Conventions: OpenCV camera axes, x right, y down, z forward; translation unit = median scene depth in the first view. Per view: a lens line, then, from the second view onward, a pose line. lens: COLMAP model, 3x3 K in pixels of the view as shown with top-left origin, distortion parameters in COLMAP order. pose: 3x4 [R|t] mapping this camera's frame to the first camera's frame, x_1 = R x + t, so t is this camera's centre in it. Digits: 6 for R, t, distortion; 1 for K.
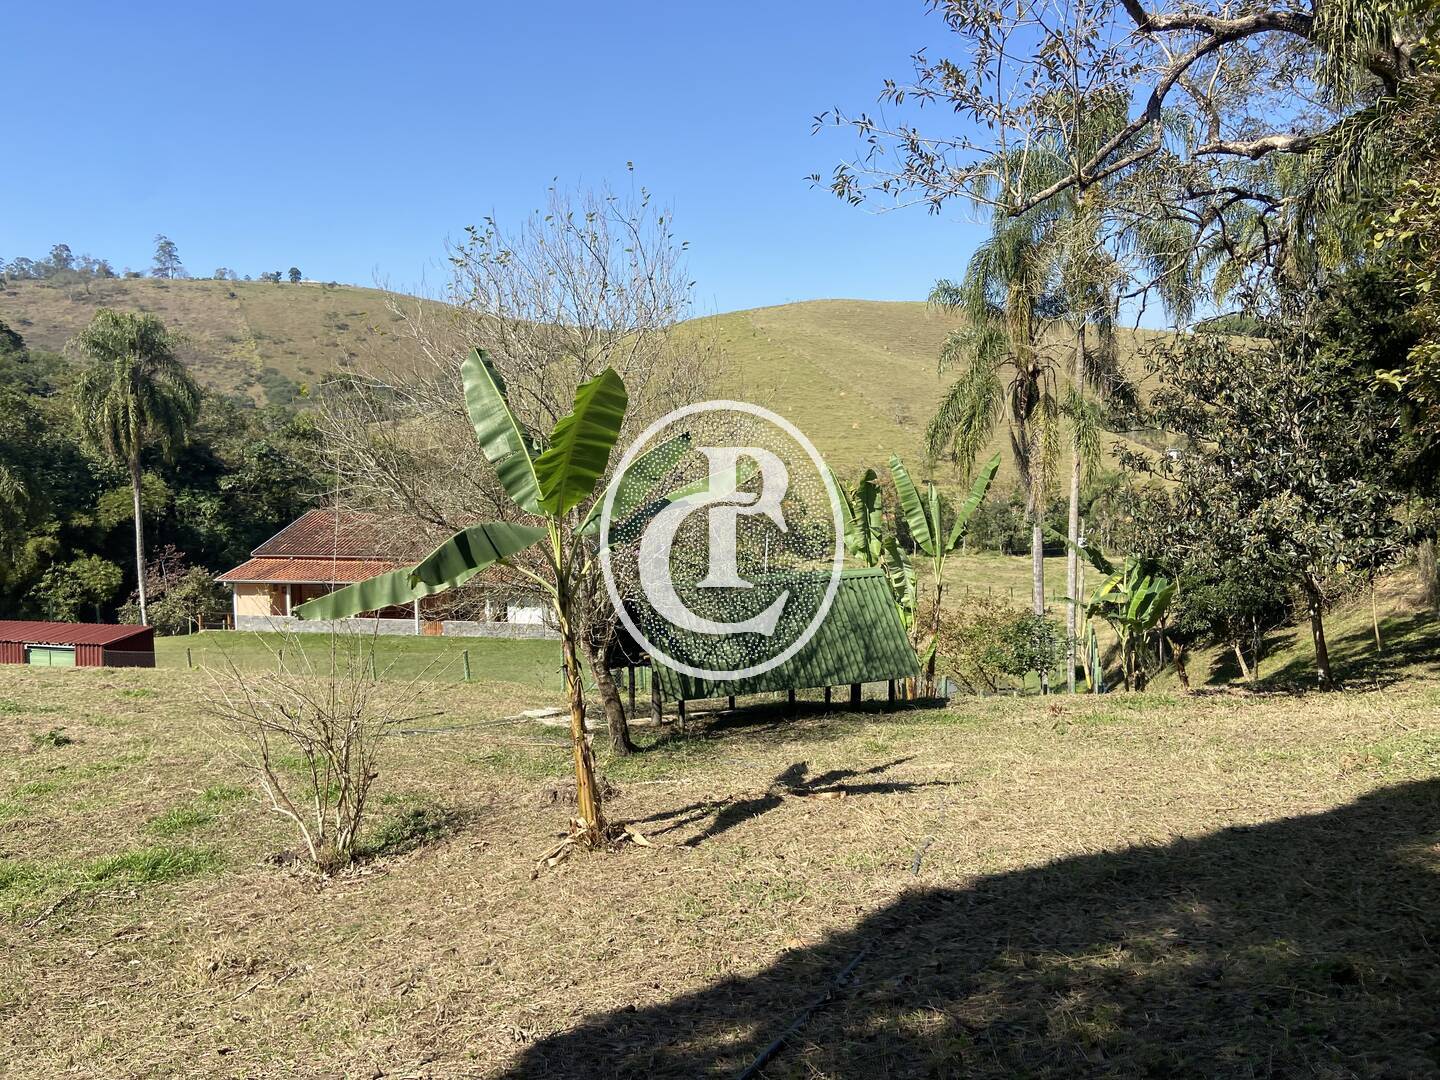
lens RADIAL K [[1082.1, 0, 716.4], [0, 1082.1, 538.2], [0, 0, 1]] dist [0.127518, -0.157866]
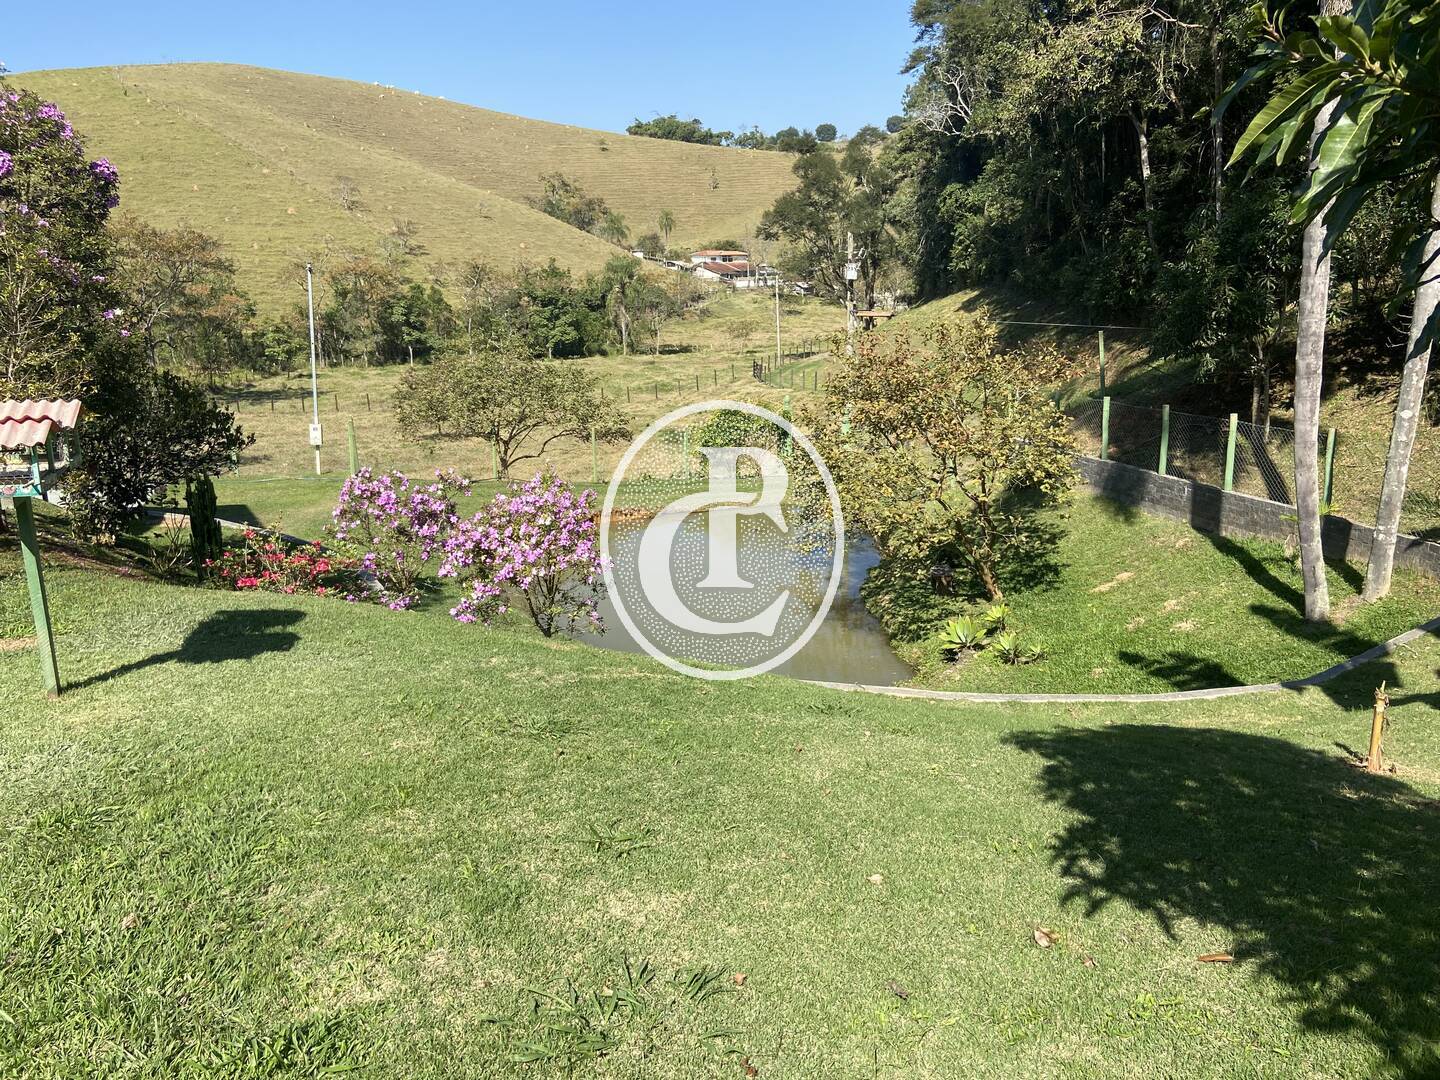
lens RADIAL K [[1082.1, 0, 710.8], [0, 1082.1, 533.3], [0, 0, 1]] dist [0.127518, -0.157866]
pose [[0.874943, -0.123637, 0.468175, -0.038106], [0.051034, 0.985014, 0.164751, 0.039778], [-0.481528, -0.120255, 0.868141, 0.442322]]
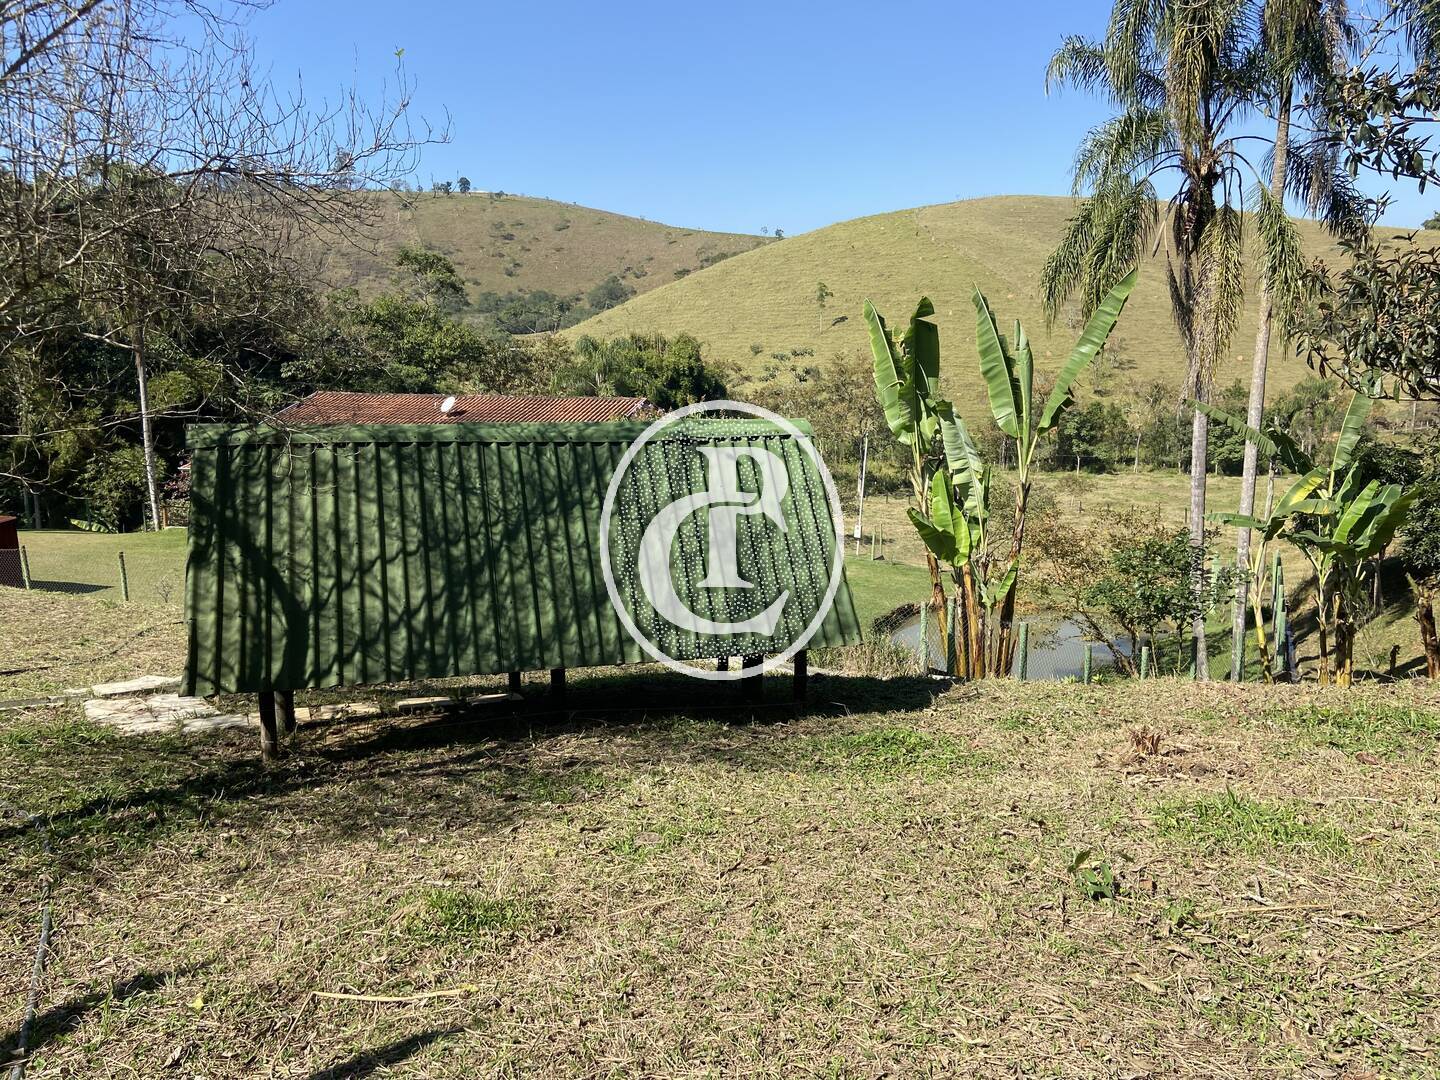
lens RADIAL K [[1082.1, 0, 731.9], [0, 1082.1, 545.3], [0, 0, 1]] dist [0.127518, -0.157866]
pose [[0.990478, 0.028707, -0.134646, 0.055116], [-0.017529, 0.996355, 0.083484, 0.013016], [0.136552, -0.080329, 0.987371, 0.151043]]
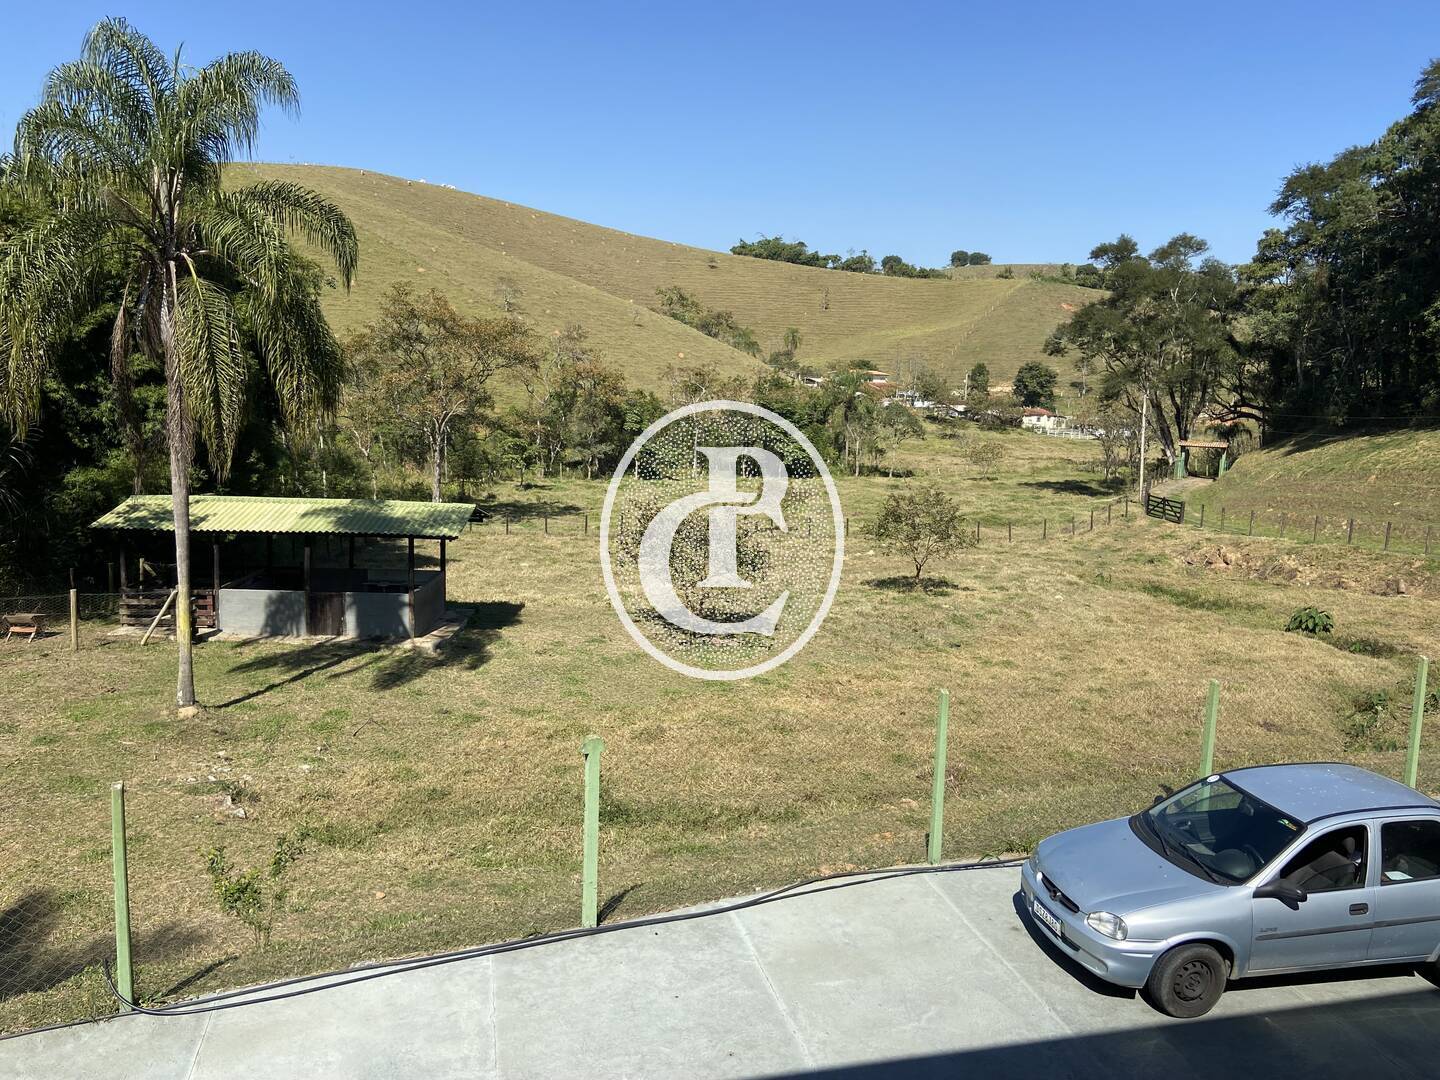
lens RADIAL K [[1082.1, 0, 709.3], [0, 1082.1, 529.7], [0, 0, 1]] dist [0.127518, -0.157866]
pose [[0.888392, -0.029403, 0.458144, -0.235064], [0.004100, 0.998415, 0.056126, 0.024490], [-0.459068, -0.047983, 0.887104, 0.839948]]
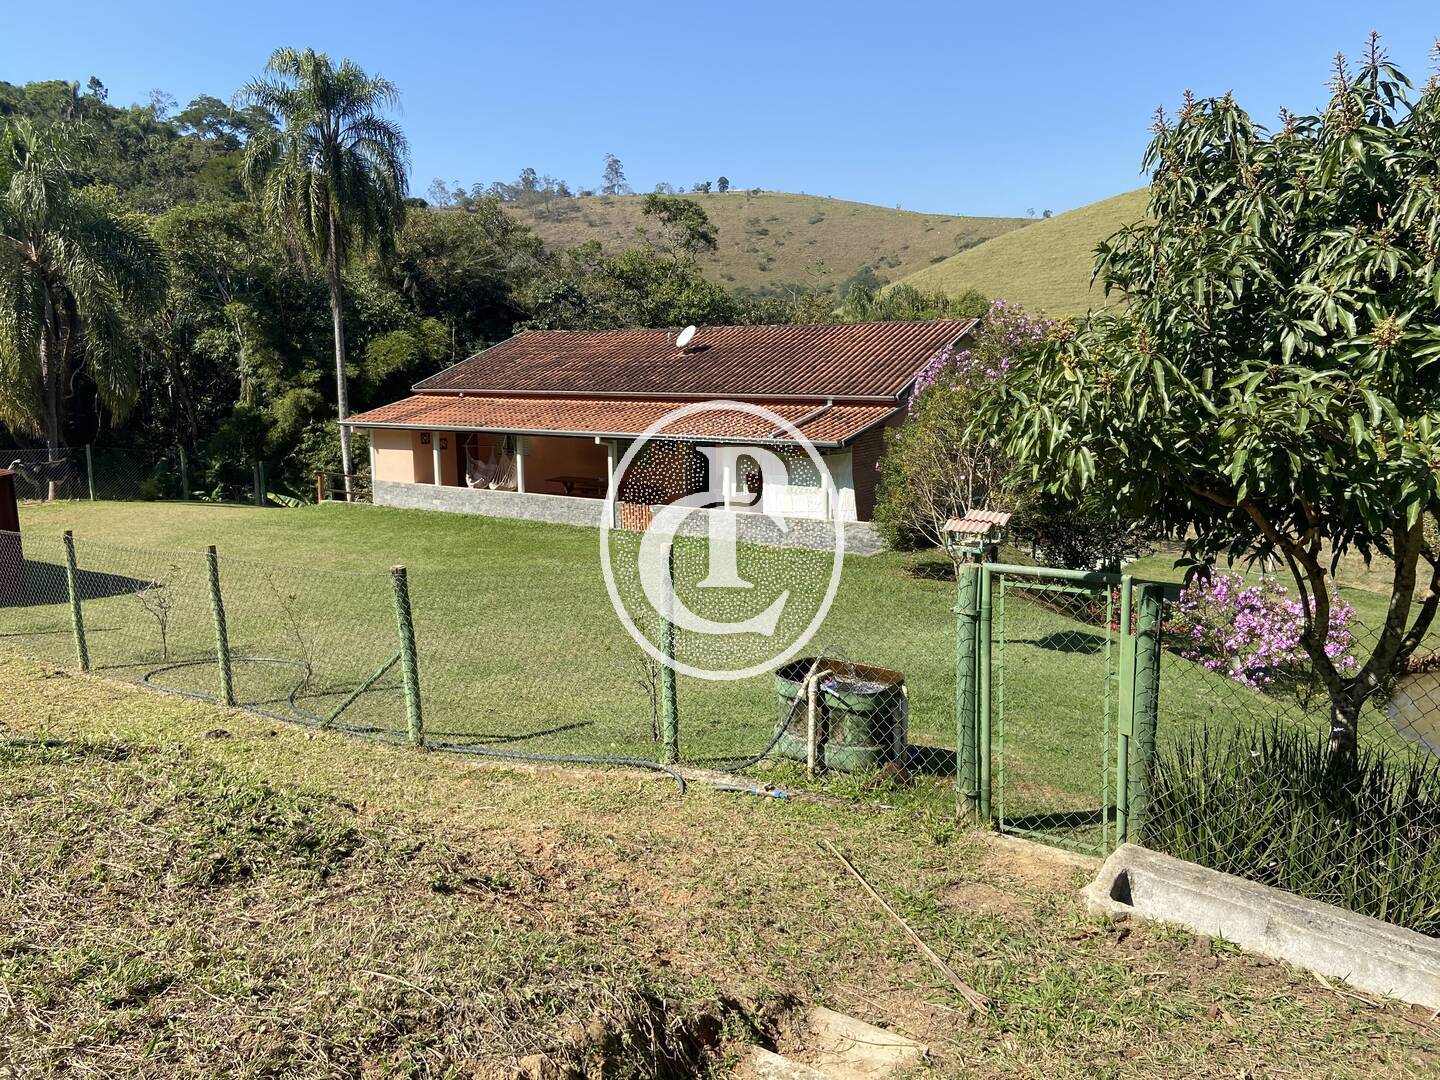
lens RADIAL K [[1082.1, 0, 712.8], [0, 1082.1, 519.4], [0, 0, 1]] dist [0.127518, -0.157866]
pose [[0.929417, 0.053439, -0.365141, -0.017410], [-0.030090, 0.997139, 0.069342, 0.030181], [0.367802, -0.053460, 0.928366, 0.343517]]
